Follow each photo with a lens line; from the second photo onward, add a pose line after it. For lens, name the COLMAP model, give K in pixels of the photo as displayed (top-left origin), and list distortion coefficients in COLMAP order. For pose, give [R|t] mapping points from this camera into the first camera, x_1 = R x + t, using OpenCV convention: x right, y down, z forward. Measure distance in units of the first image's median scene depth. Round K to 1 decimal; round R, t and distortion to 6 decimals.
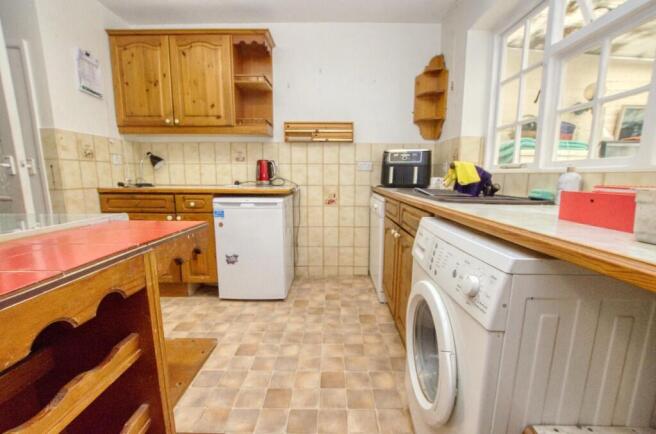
lens RADIAL K [[286.0, 0, 330.5], [0, 286.0, 220.9], [0, 0, 1]] dist [-0.043825, 0.012926]
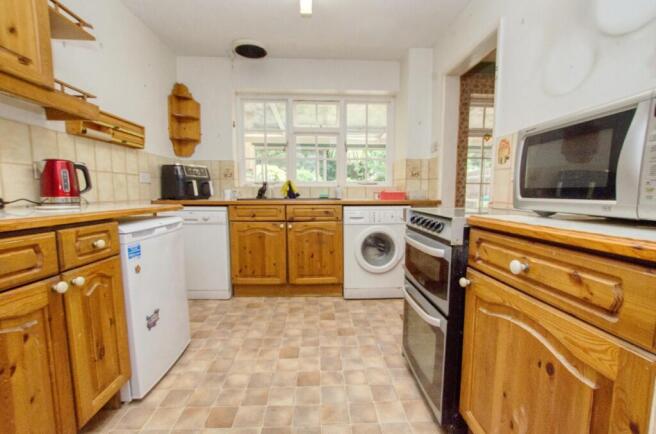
lens RADIAL K [[286.0, 0, 330.5], [0, 286.0, 220.9], [0, 0, 1]] dist [-0.043825, 0.012926]
pose [[-0.046359, -0.108313, 0.993035, -0.977429], [0.157076, 0.980947, 0.114328, -0.089613], [-0.986498, 0.161282, -0.028463, 0.609264]]
